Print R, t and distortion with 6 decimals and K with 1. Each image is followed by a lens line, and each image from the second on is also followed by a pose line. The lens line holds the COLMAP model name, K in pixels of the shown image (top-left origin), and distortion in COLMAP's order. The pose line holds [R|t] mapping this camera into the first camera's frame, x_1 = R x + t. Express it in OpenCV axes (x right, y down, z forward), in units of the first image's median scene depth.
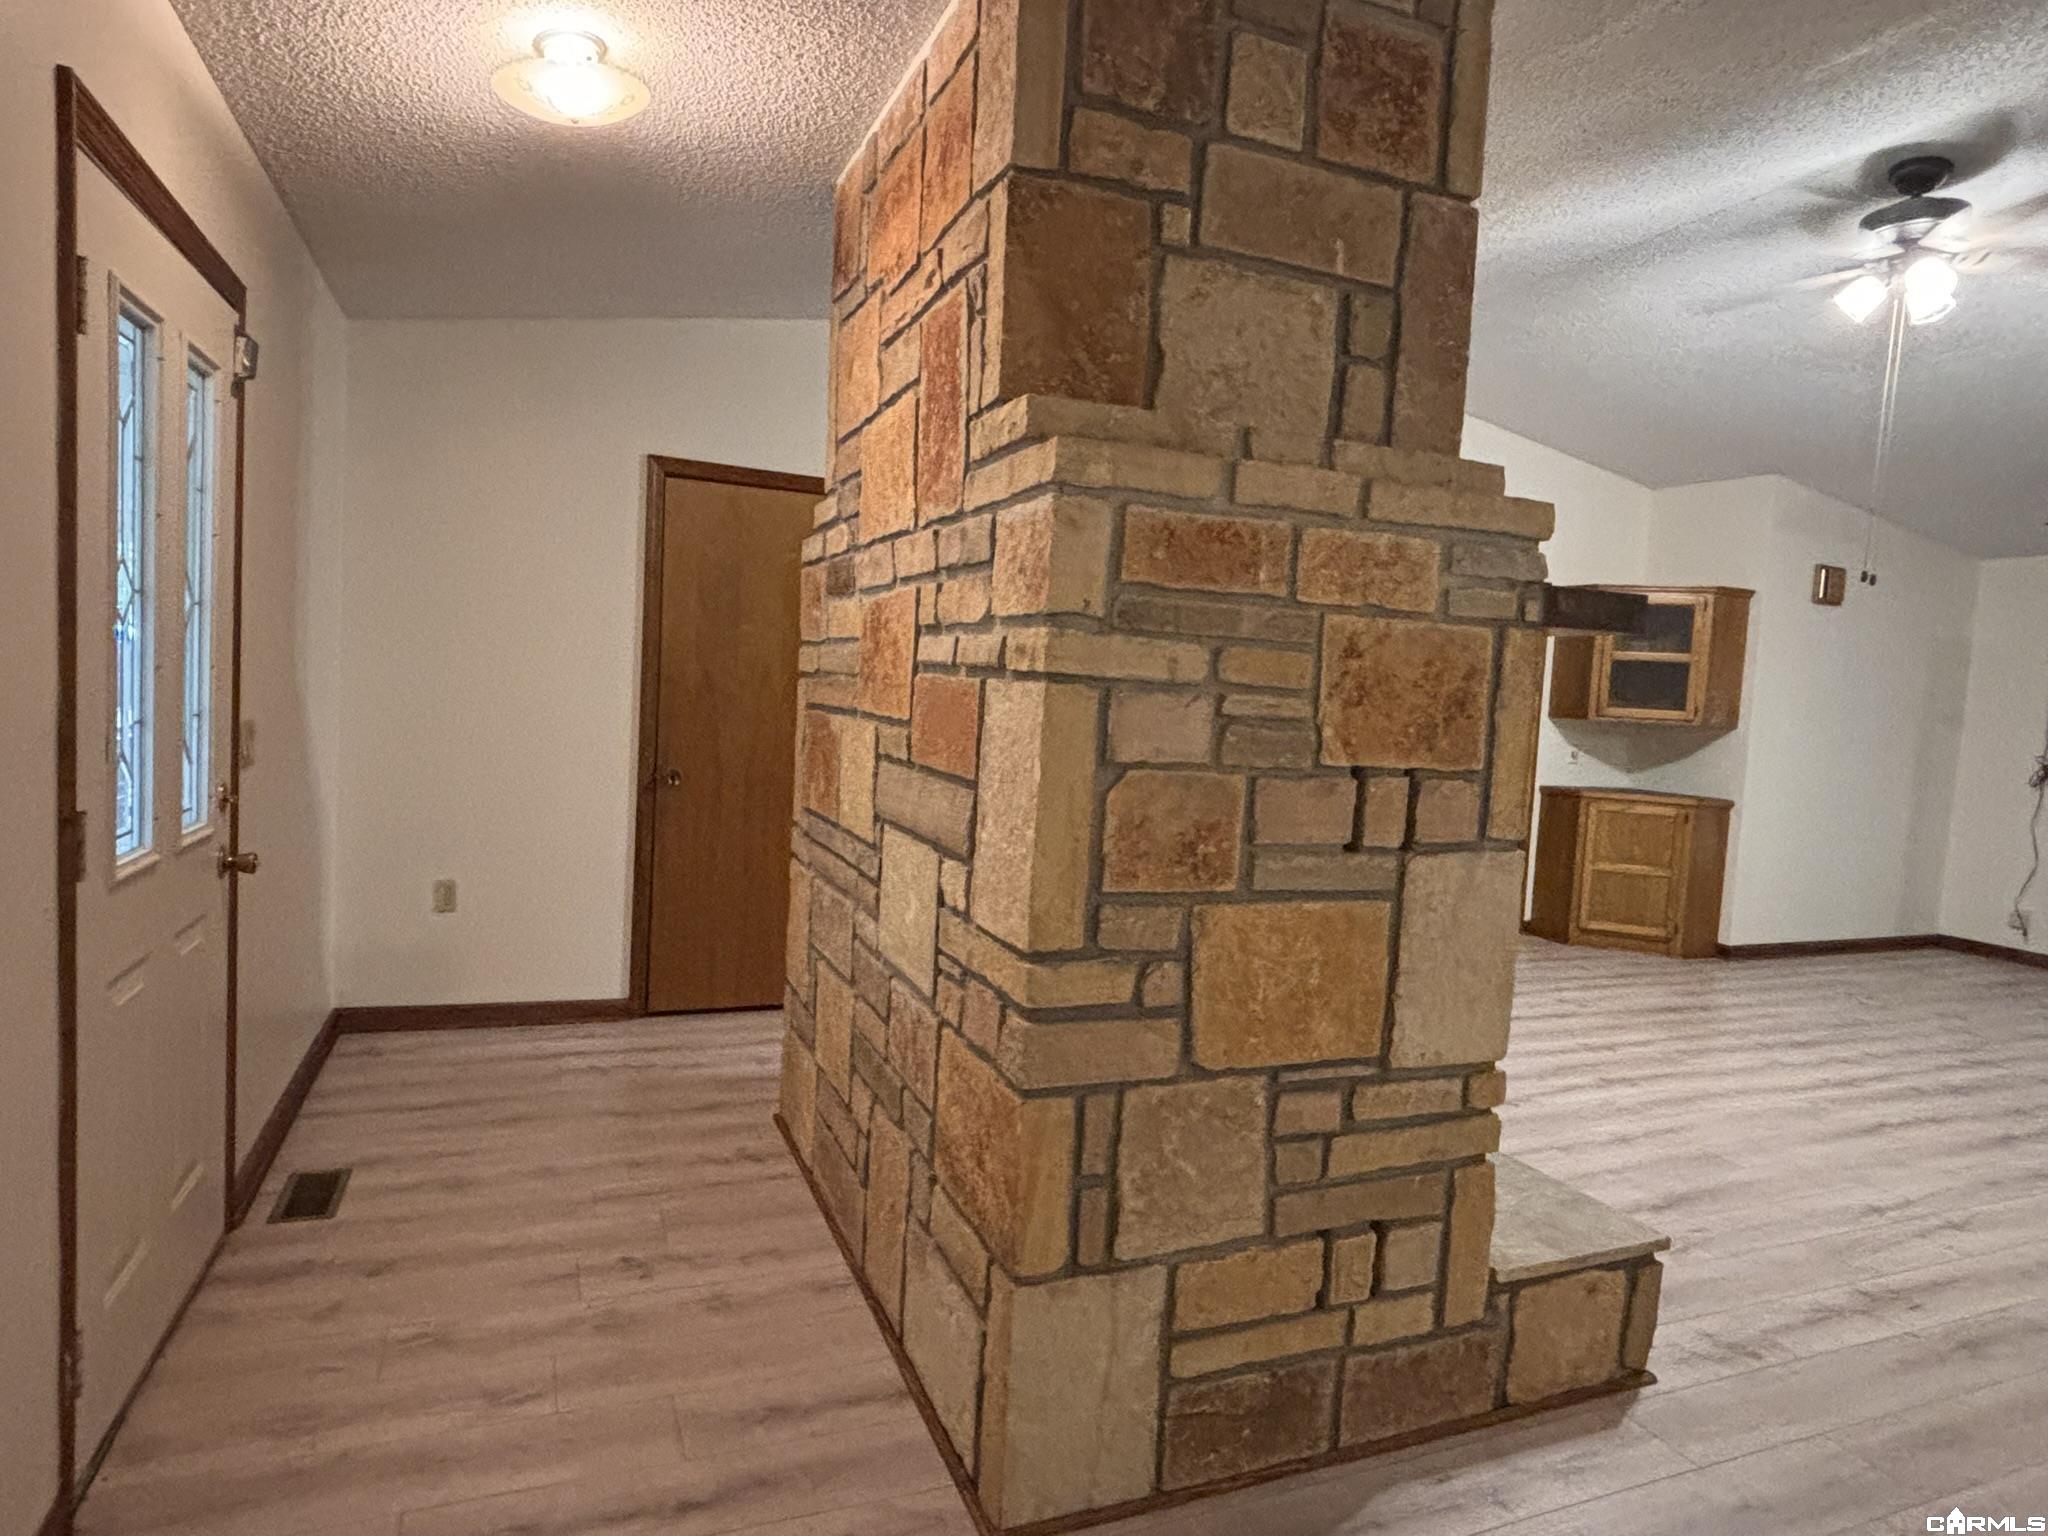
lens RADIAL K [[1168.2, 0, 1013.9], [0, 1168.2, 761.9], [0, 0, 1]] dist [0.002111, -0.017336]
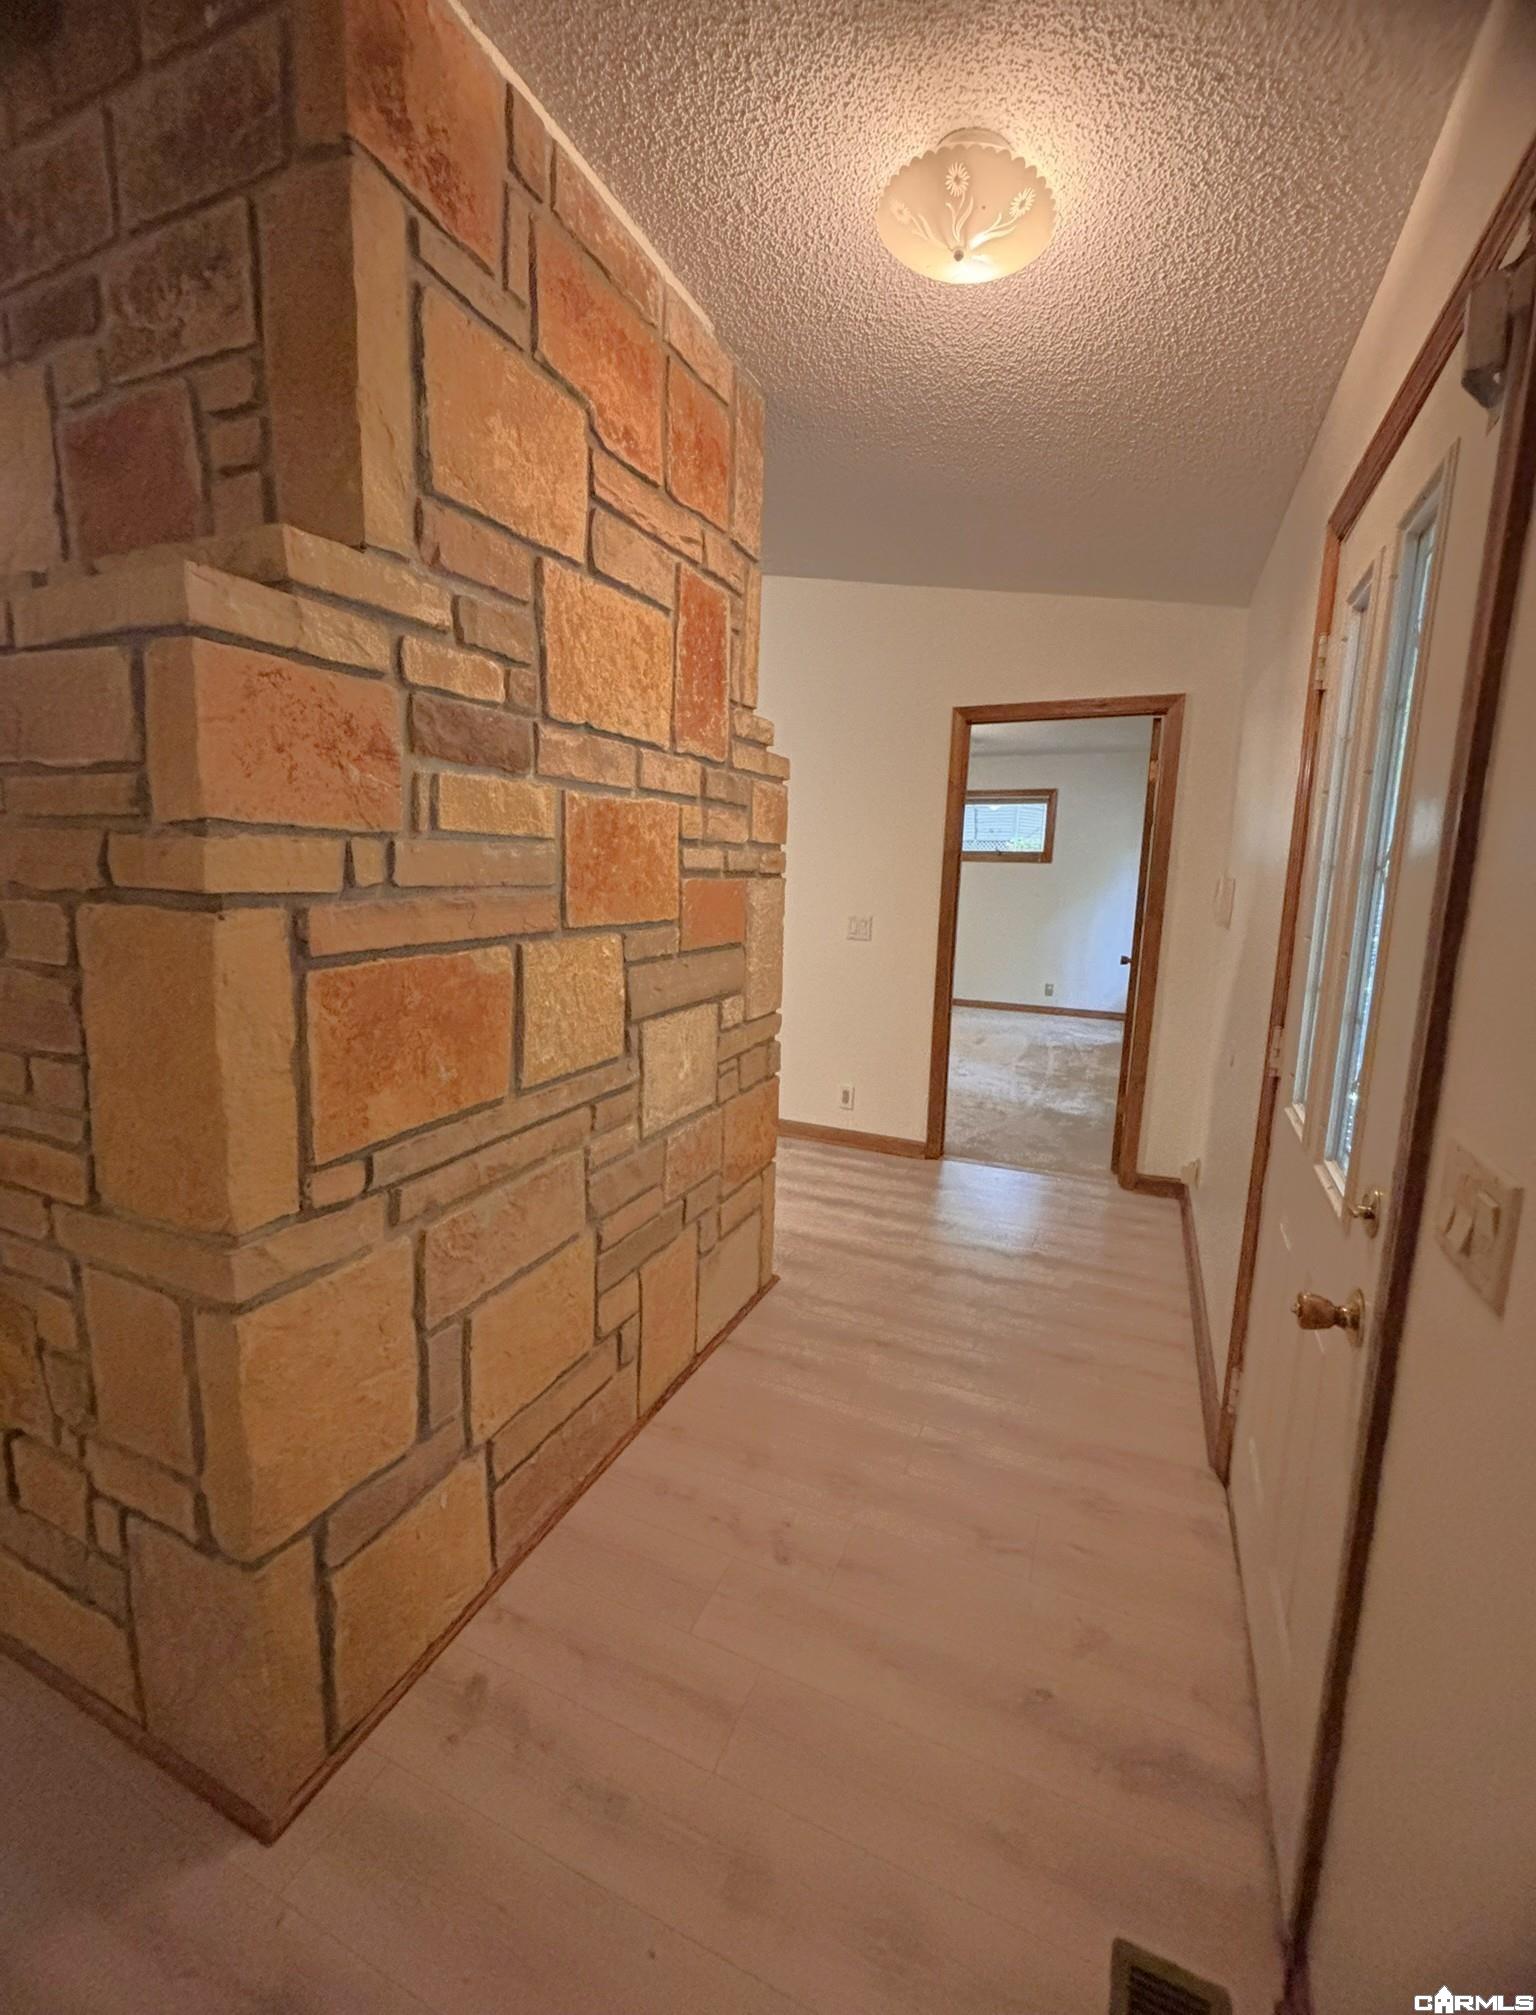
lens RADIAL K [[860.5, 0, 766.7], [0, 860.5, 989.4], [0, 0, 1]] dist [0.026126, -0.022822]
pose [[-0.693948, -0.187597, 0.695157, -0.279340], [-0.017151, 0.969495, 0.244510, -0.065060], [-0.719821, 0.157755, -0.675997, 0.551153]]
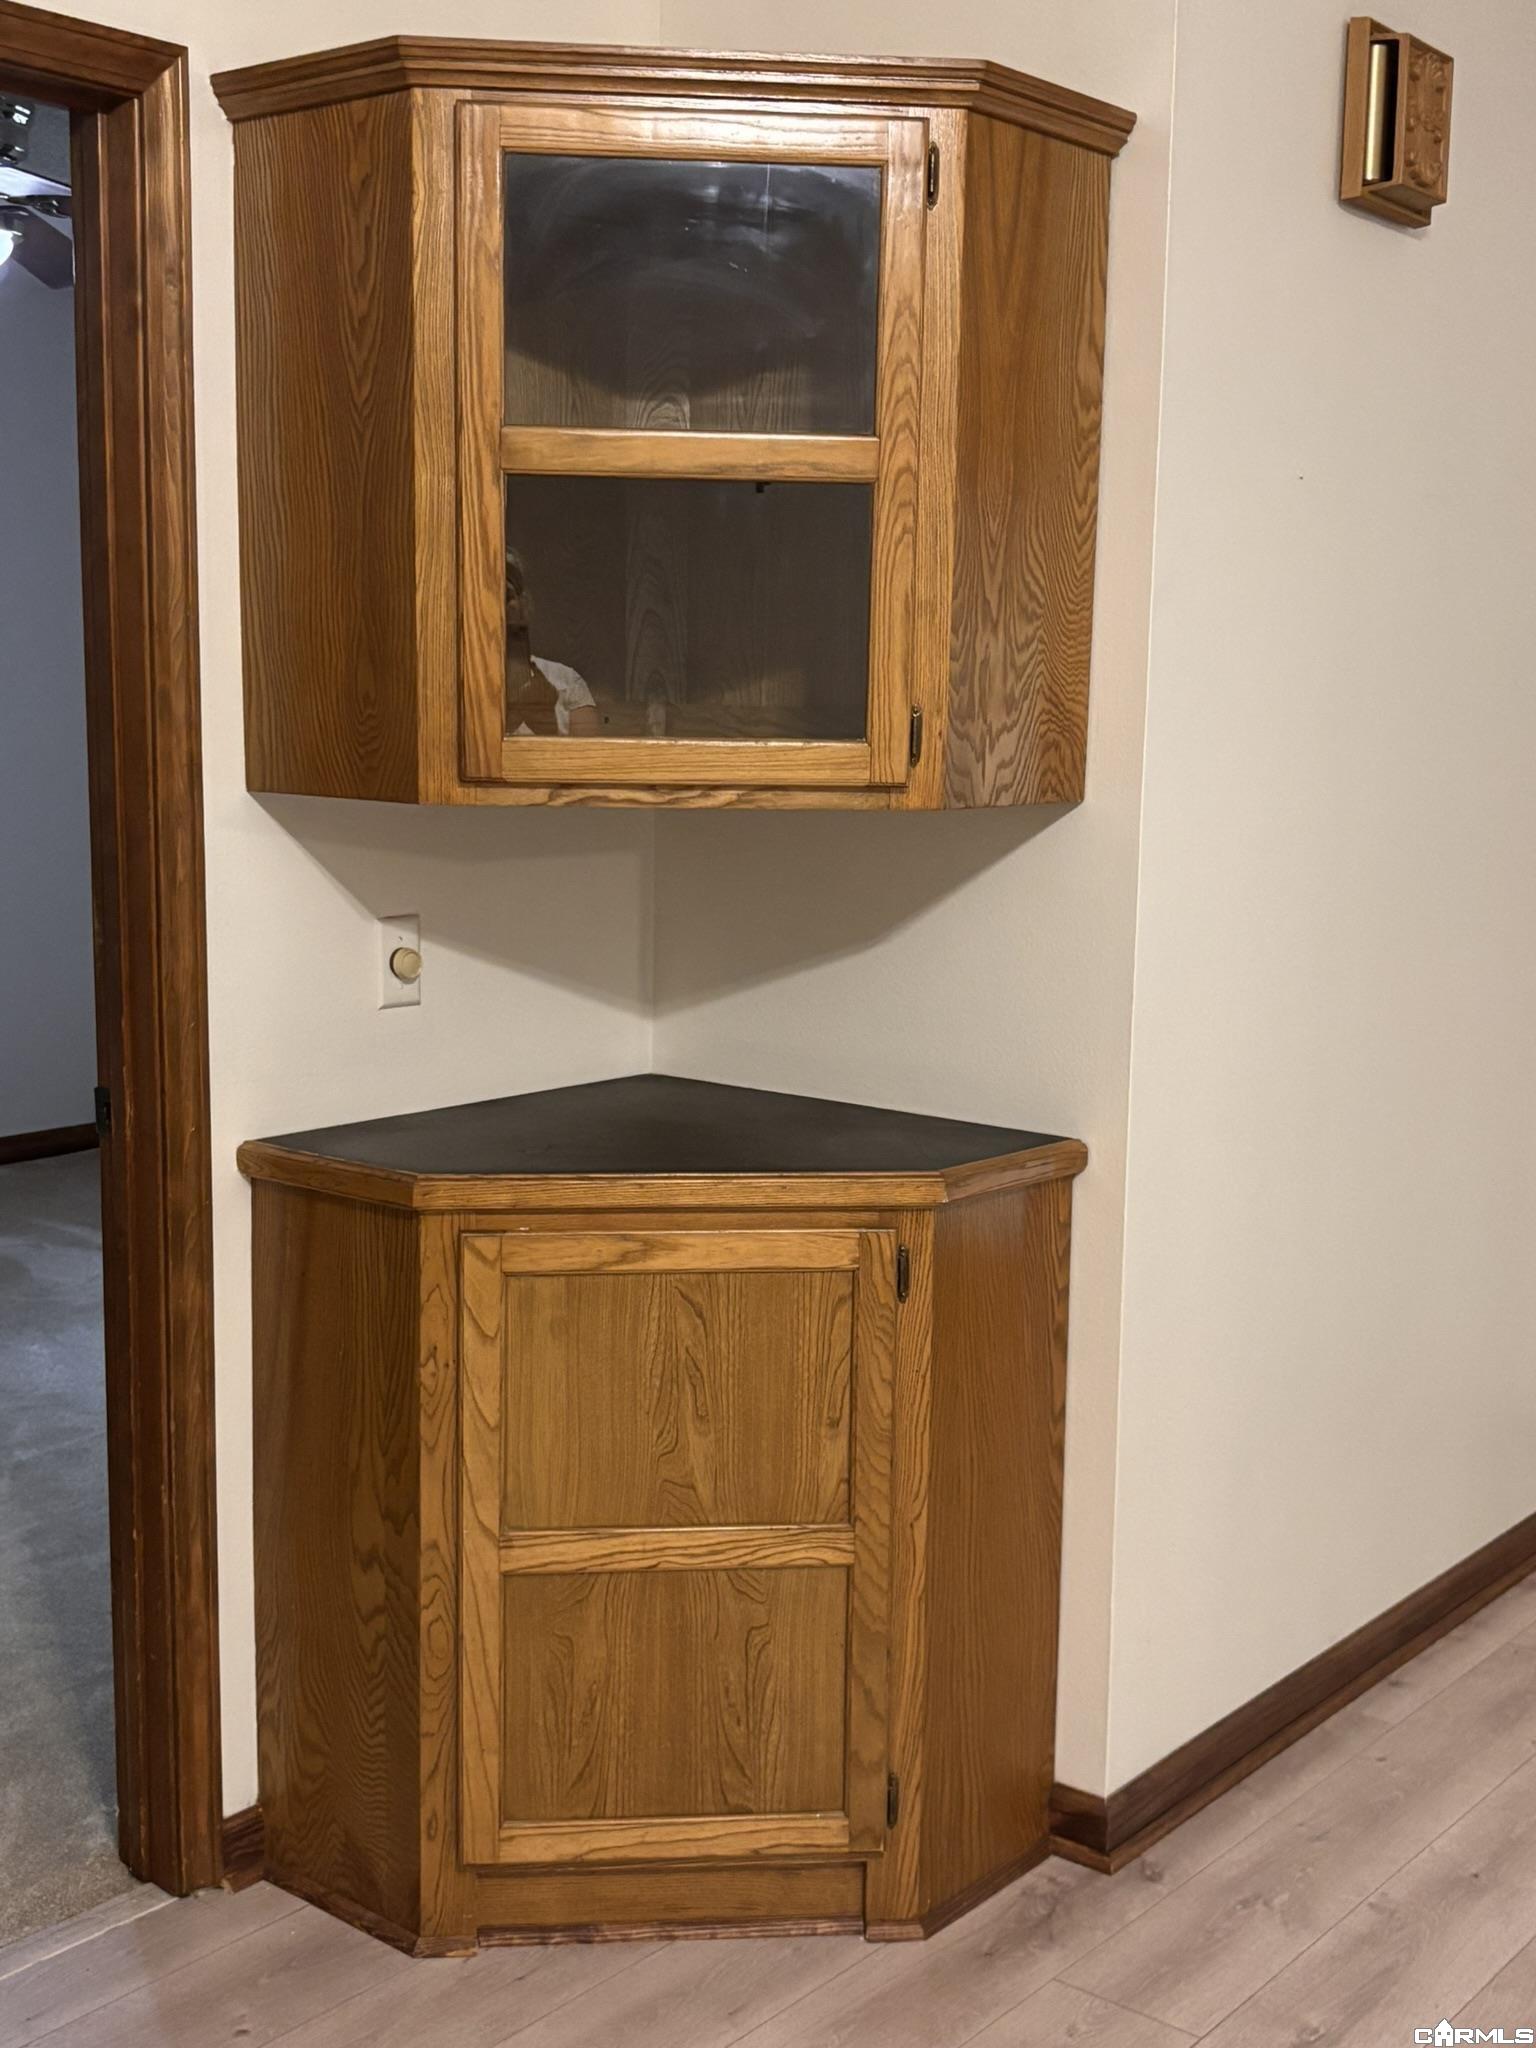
lens RADIAL K [[2389.7, 0, 768.0], [0, 2389.7, 1024.0], [0, 0, 1]] dist [0.015864, 0.021521]
pose [[0.878609, -0.111087, 0.464441, 0.368756], [0.065487, 0.991407, 0.113243, -0.042215], [-0.473030, -0.069082, 0.878334, 0.650941]]
